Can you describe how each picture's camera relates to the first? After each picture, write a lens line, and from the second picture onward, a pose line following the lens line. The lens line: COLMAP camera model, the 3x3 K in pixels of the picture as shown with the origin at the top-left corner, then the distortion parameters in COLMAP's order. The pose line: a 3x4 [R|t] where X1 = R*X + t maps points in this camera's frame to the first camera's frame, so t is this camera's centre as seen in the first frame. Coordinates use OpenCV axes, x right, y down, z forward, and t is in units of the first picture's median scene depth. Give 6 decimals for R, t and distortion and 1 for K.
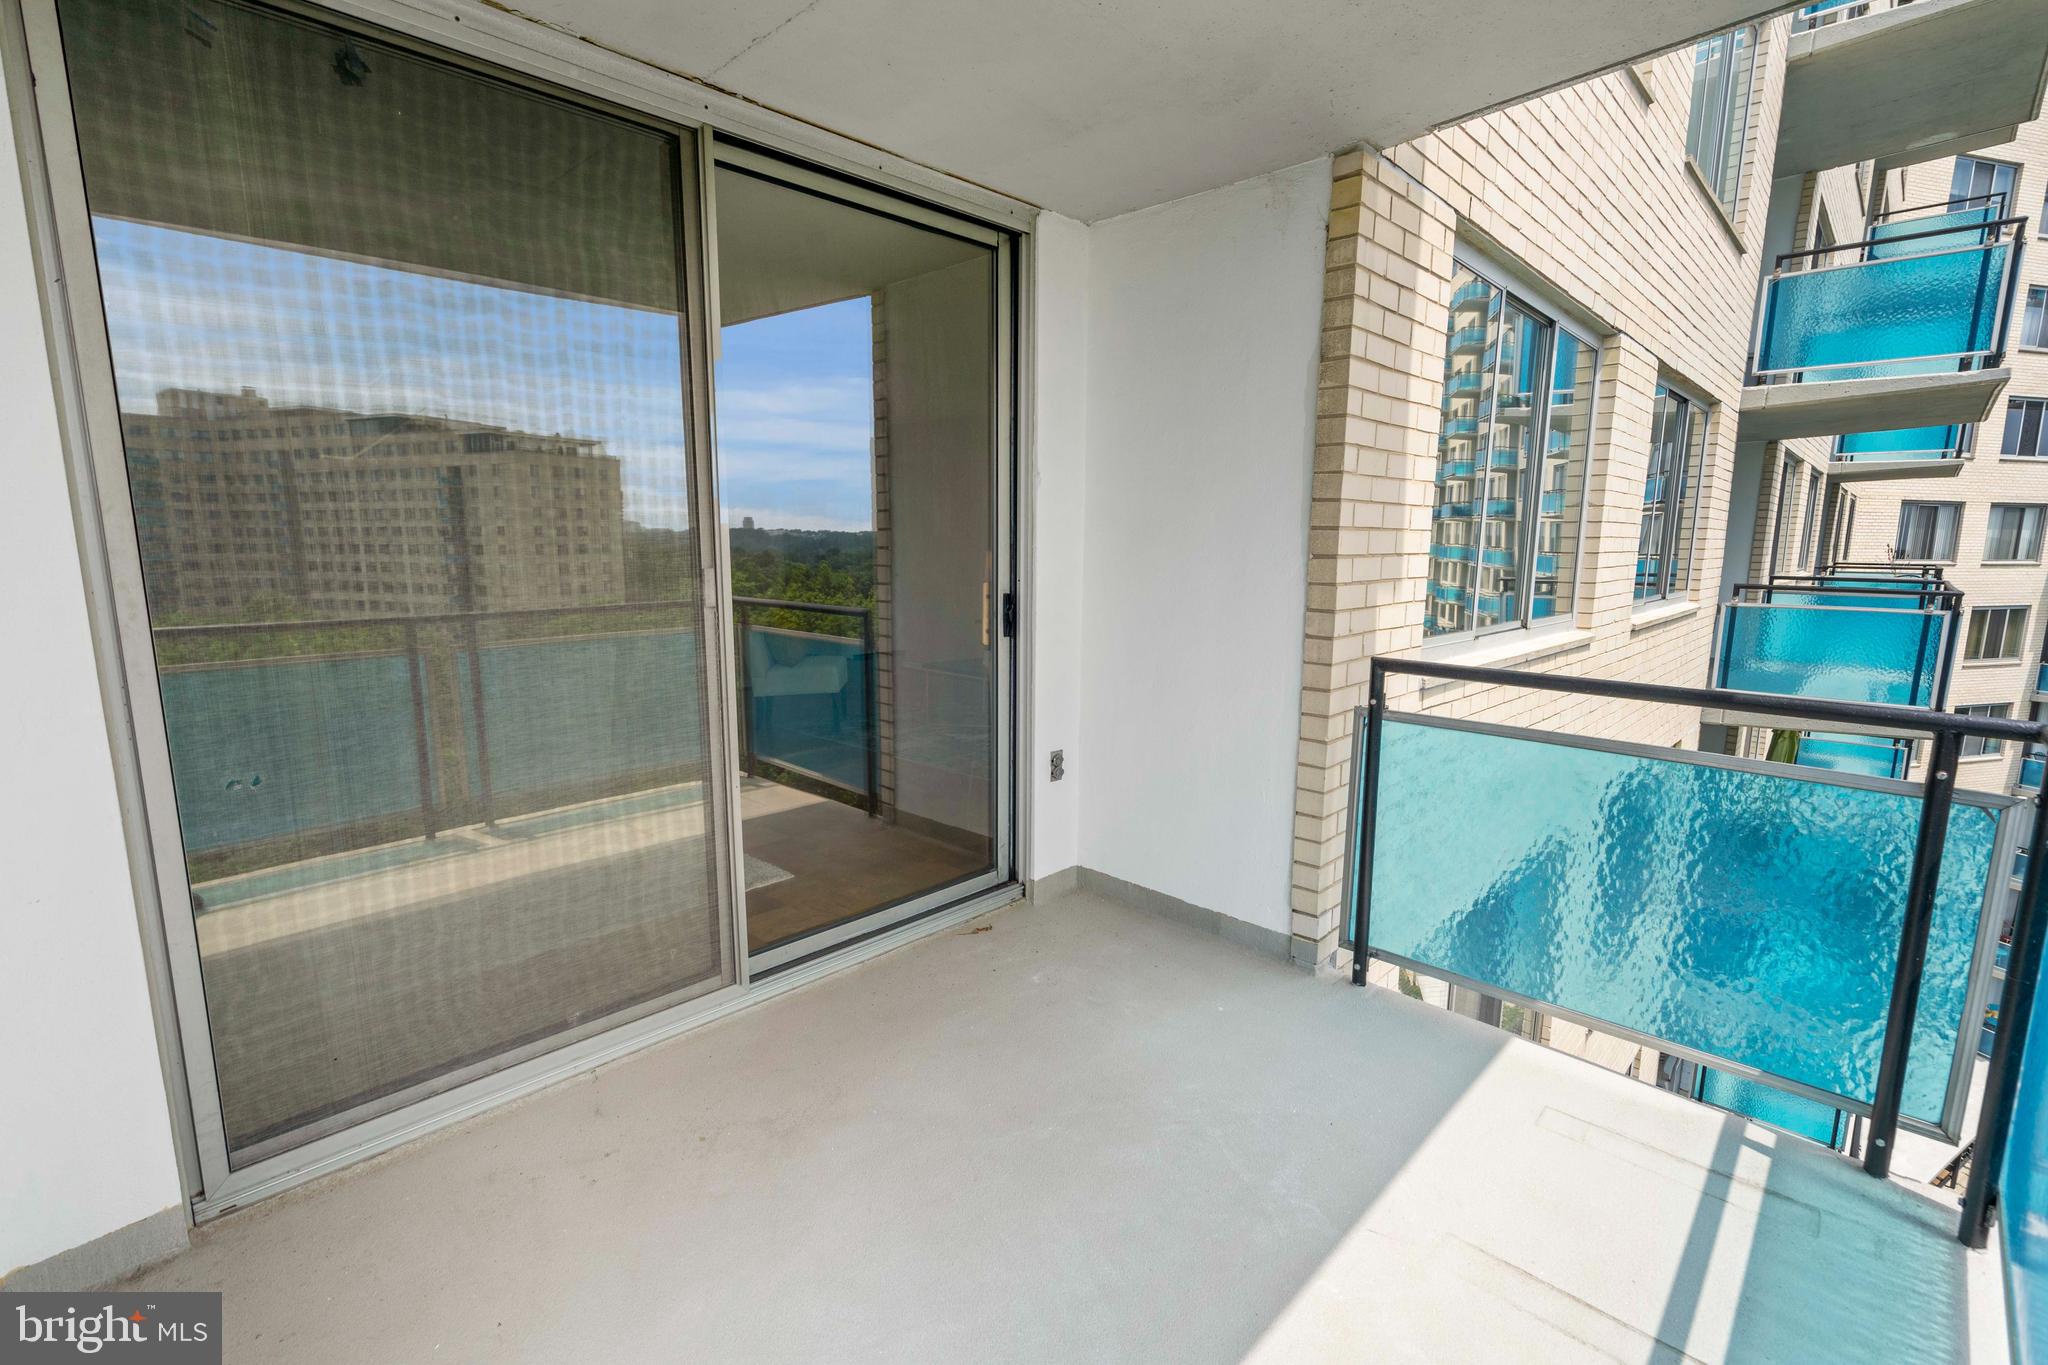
lens RADIAL K [[935.2, 0, 1015.7], [0, 935.2, 687.5], [0, 0, 1]] dist [0.000521, 0.000565]
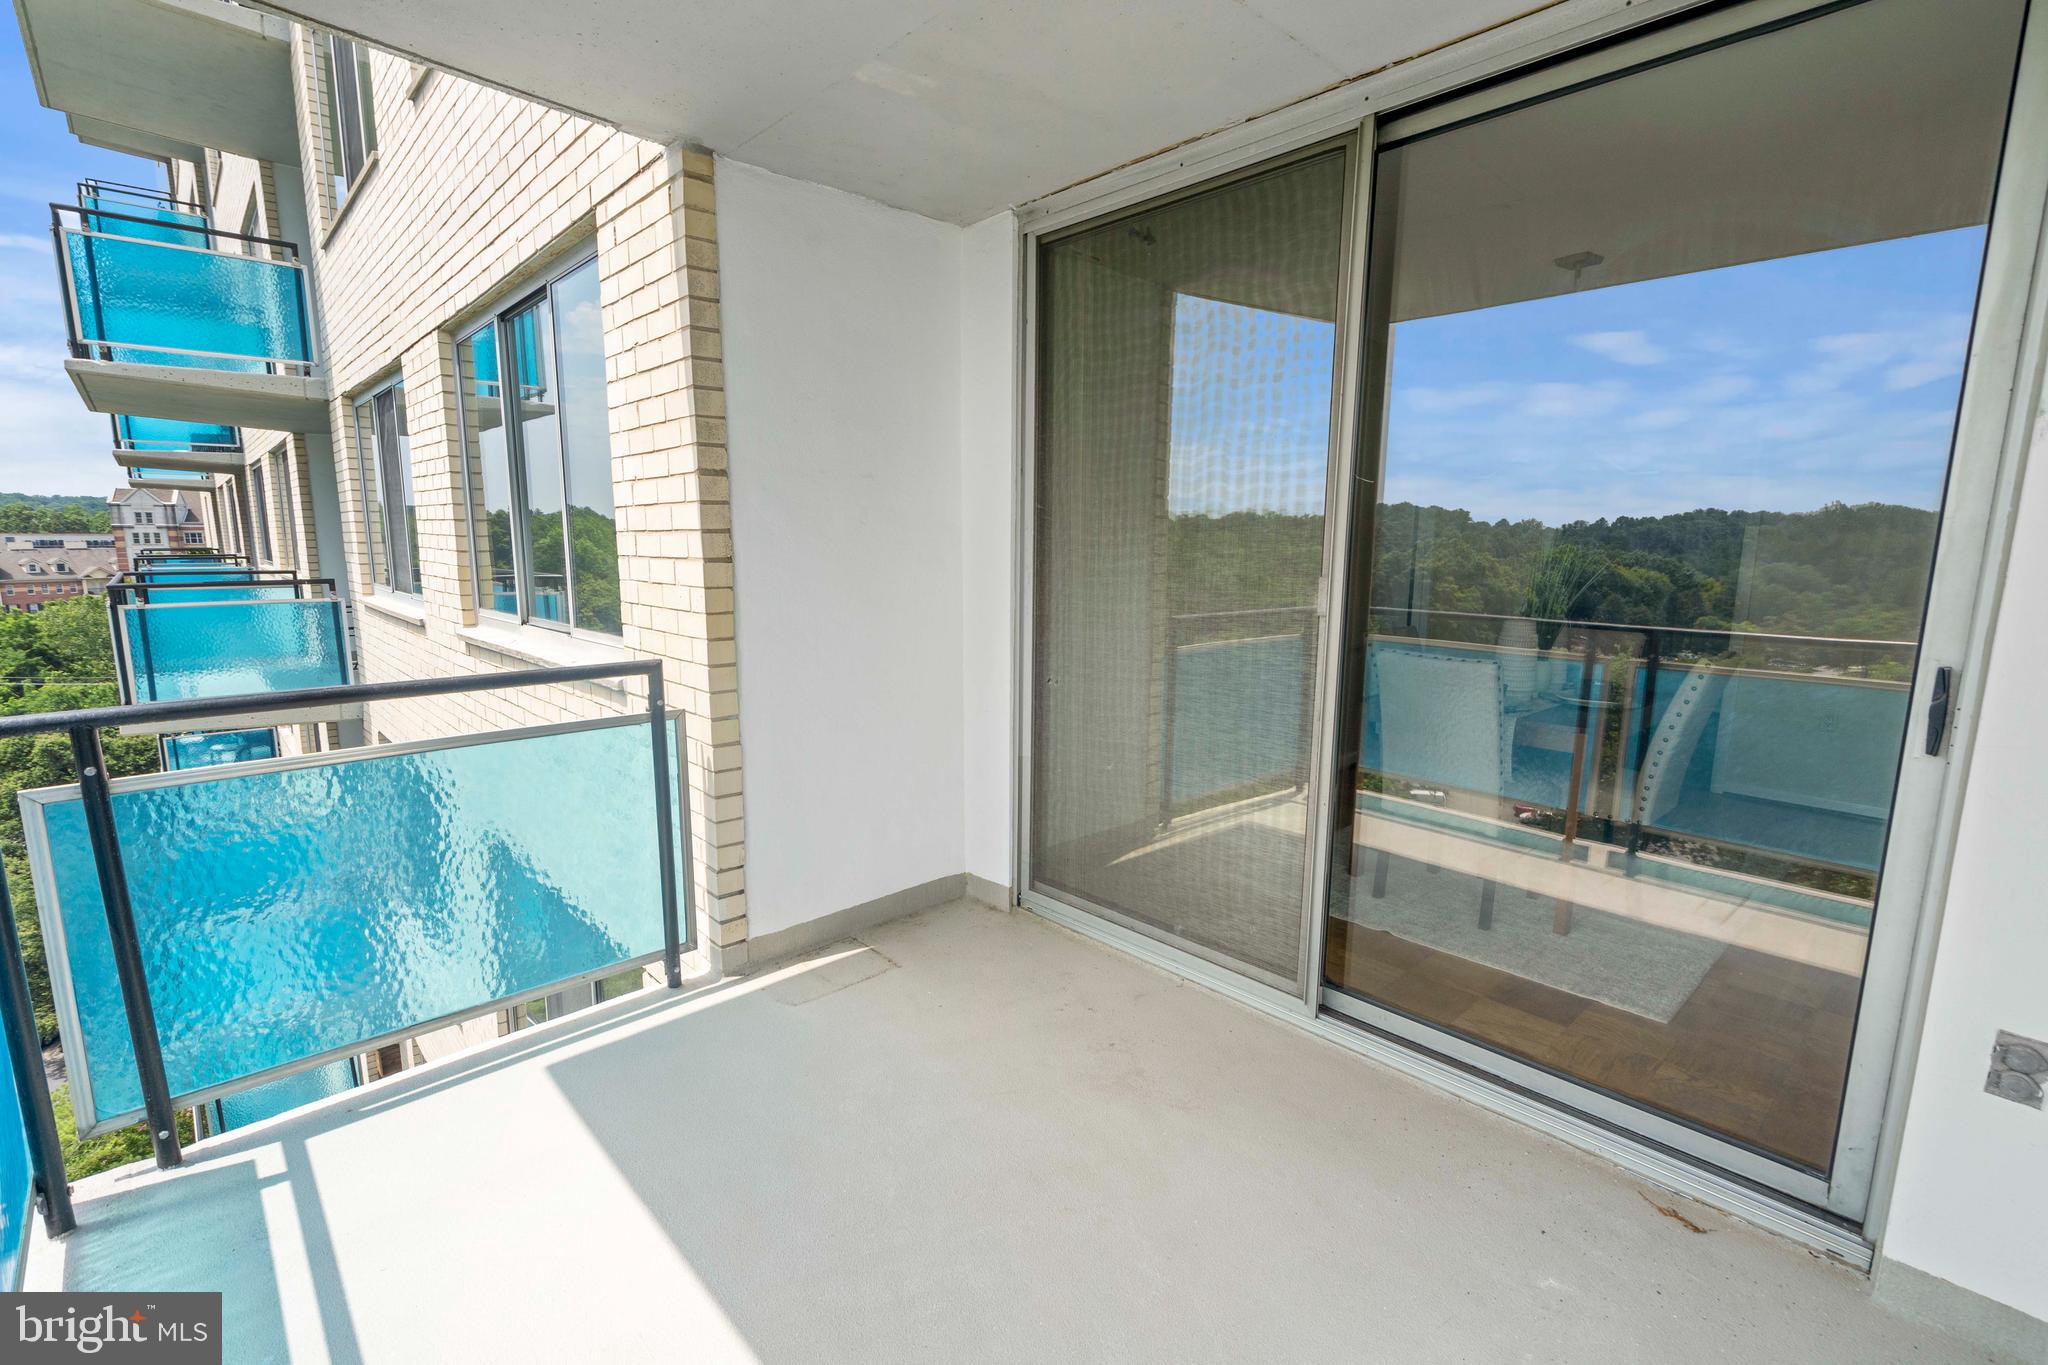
lens RADIAL K [[935.2, 0, 1015.7], [0, 935.2, 687.5], [0, 0, 1]] dist [0.000521, 0.000565]
pose [[-0.060132, 0.157783, -0.985641, 0.709143], [-0.165496, 0.972186, 0.165725, -0.128723], [0.984376, 0.173085, -0.032347, 0.757482]]
